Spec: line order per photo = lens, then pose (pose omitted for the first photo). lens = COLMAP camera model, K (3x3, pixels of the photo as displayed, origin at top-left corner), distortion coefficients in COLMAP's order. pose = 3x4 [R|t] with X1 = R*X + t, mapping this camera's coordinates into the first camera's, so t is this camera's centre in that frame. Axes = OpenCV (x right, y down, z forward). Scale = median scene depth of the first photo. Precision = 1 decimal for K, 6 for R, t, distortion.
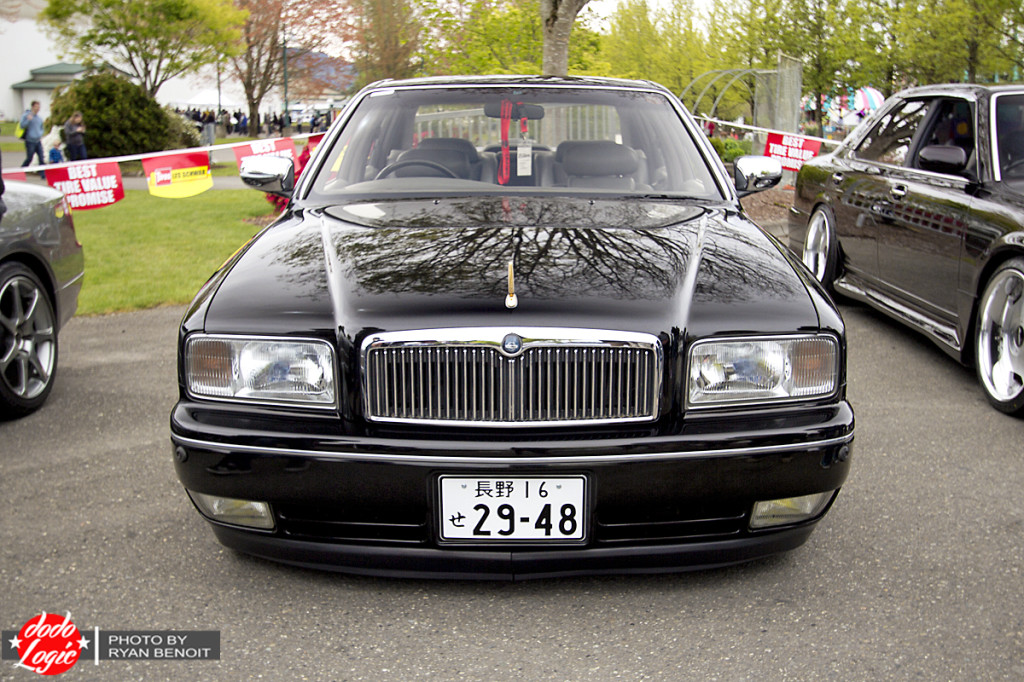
lens RADIAL K [[1071.3, 0, 513.4], [0, 1071.3, 346.4], [0, 0, 1]] dist [-0.012708, 0.000000]
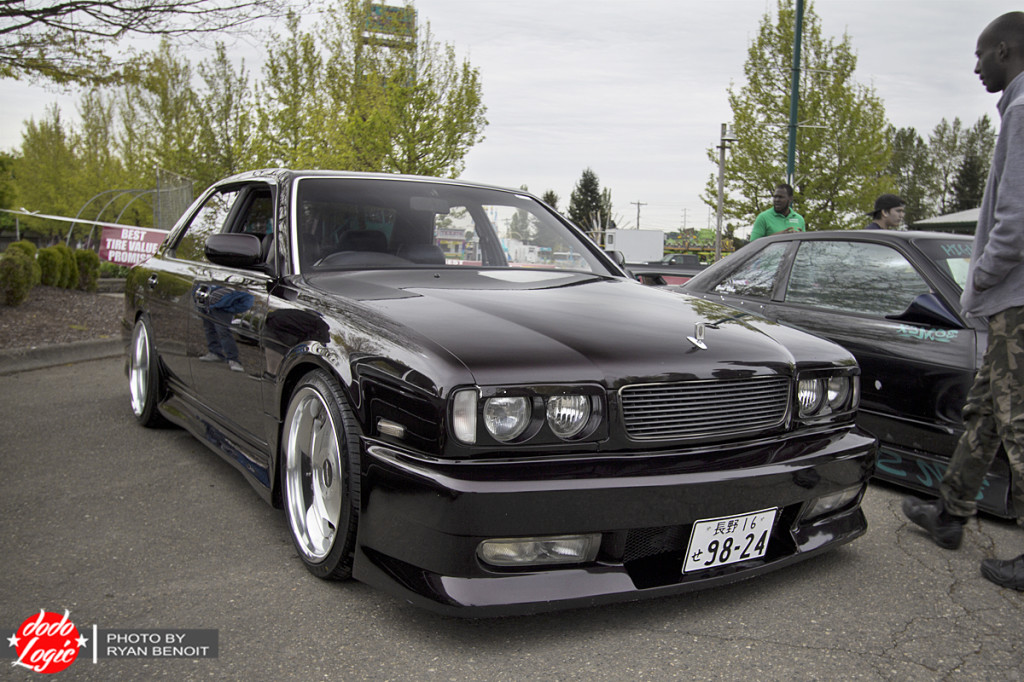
lens RADIAL K [[865.5, 0, 511.2], [0, 865.5, 340.3], [0, 0, 1]] dist [-0.002262, -0.000349]
pose [[0.857584, -0.041712, 0.512650, 0.065145], [0.096008, 0.992170, -0.079879, -0.009991], [-0.505304, 0.117721, 0.854874, 0.093888]]
